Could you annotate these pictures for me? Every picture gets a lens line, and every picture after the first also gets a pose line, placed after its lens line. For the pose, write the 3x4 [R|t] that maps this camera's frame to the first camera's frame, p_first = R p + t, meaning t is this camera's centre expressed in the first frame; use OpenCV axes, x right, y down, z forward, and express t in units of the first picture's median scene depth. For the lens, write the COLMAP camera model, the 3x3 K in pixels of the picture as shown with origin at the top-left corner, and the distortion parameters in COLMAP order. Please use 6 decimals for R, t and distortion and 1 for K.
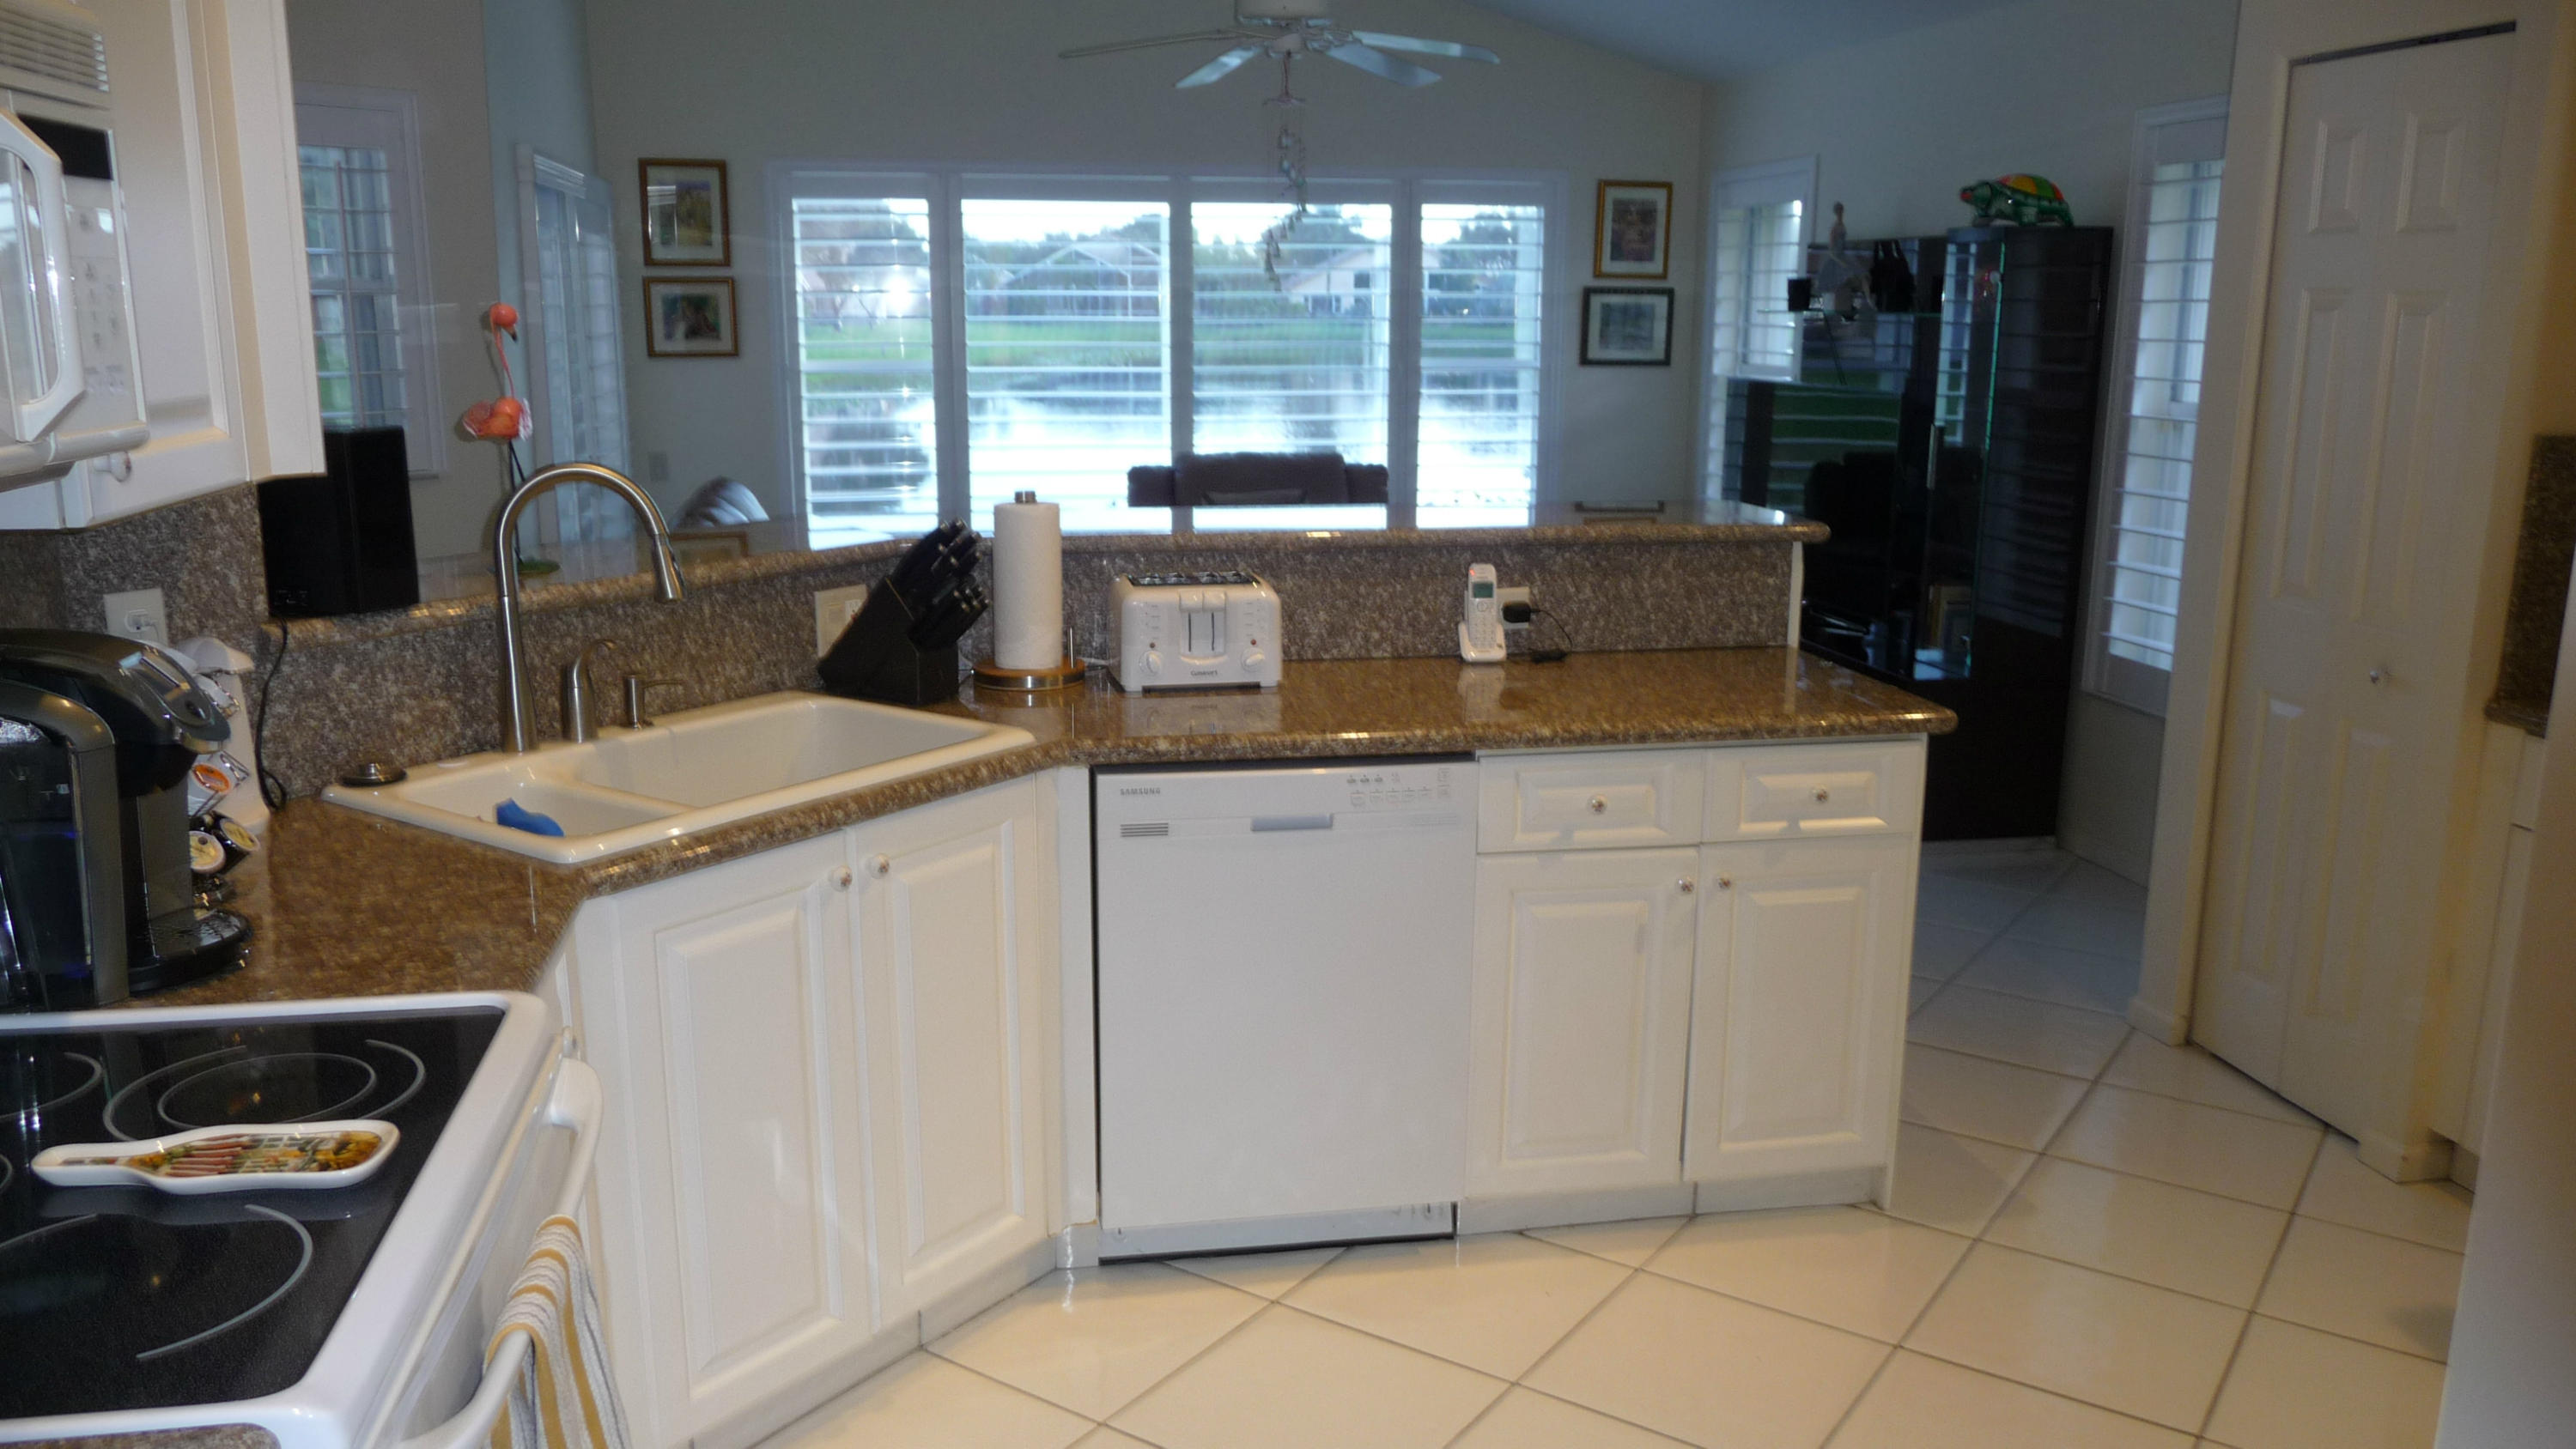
lens RADIAL K [[1989.1, 0, 1286.4], [0, 1989.1, 725.1], [0, 0, 1]] dist [-0.051898, -0.001344]
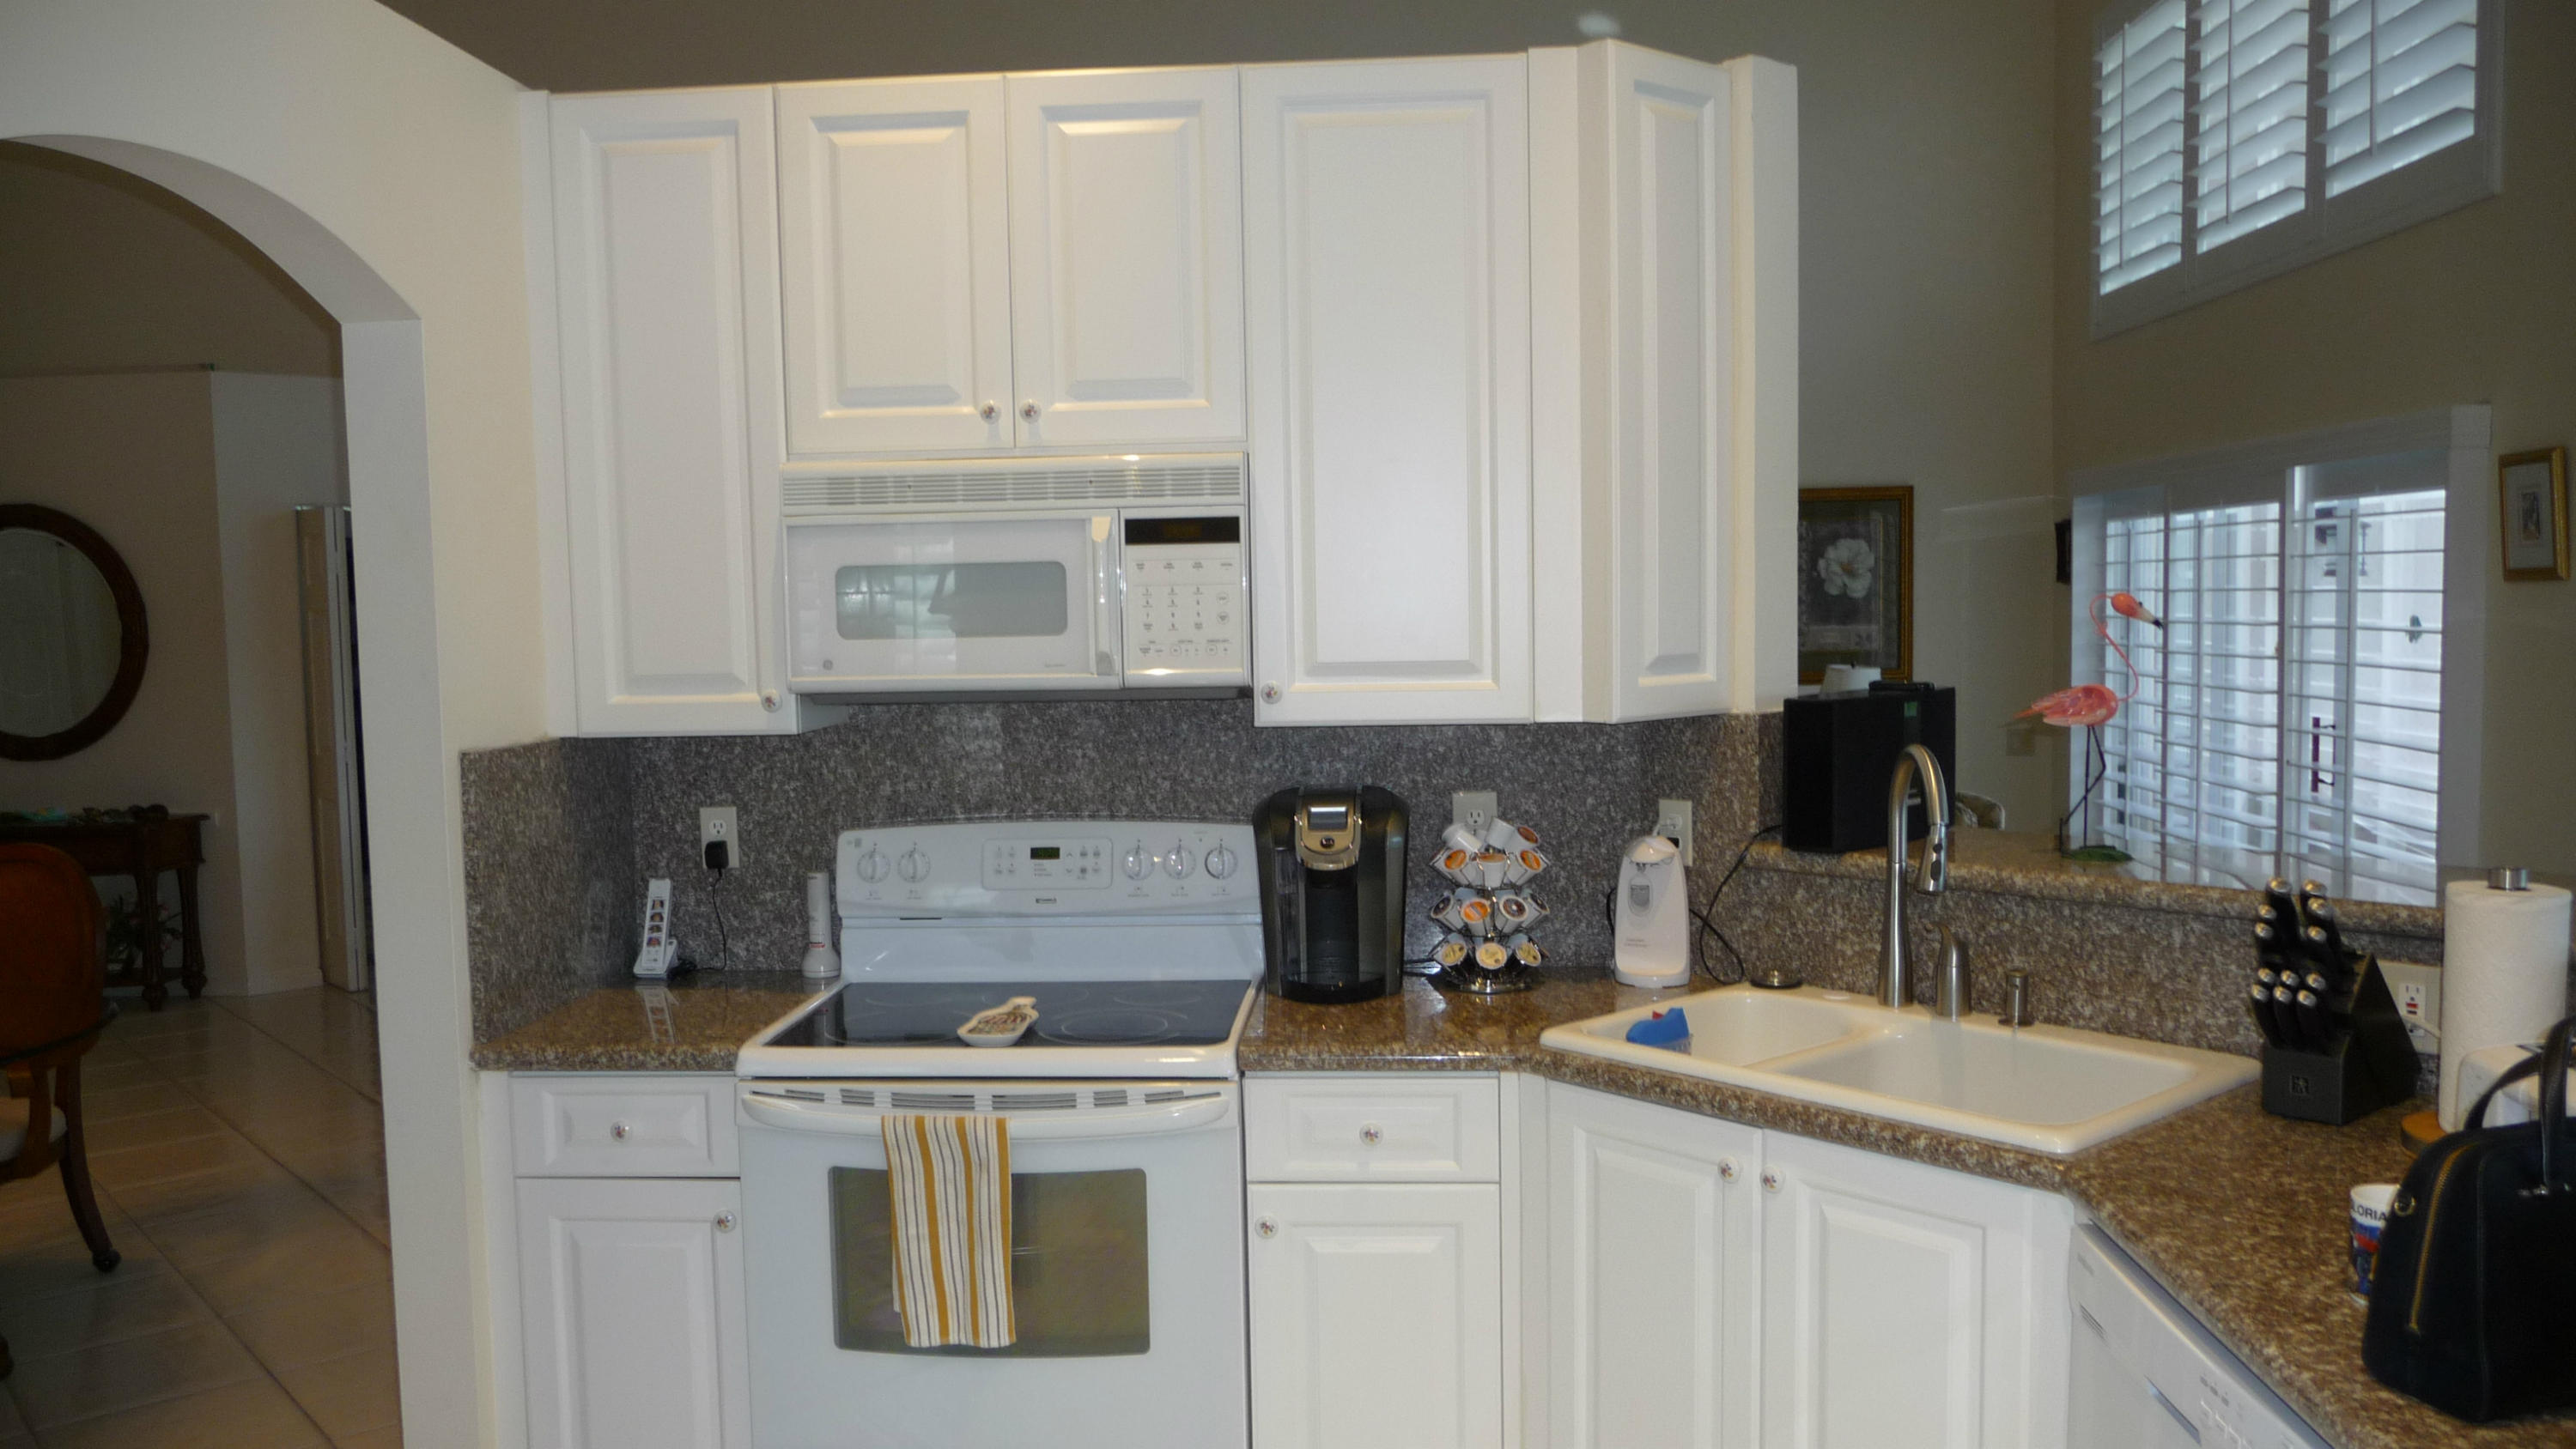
lens RADIAL K [[1989.1, 0, 1287.9], [0, 1989.1, 730.1], [0, 0, 1]] dist [-0.051898, -0.001344]
pose [[-0.239887, 0.070661, -0.968226, 0.750679], [-0.187340, 0.975232, 0.117588, -0.205342], [0.952554, 0.209595, -0.220707, 0.919534]]
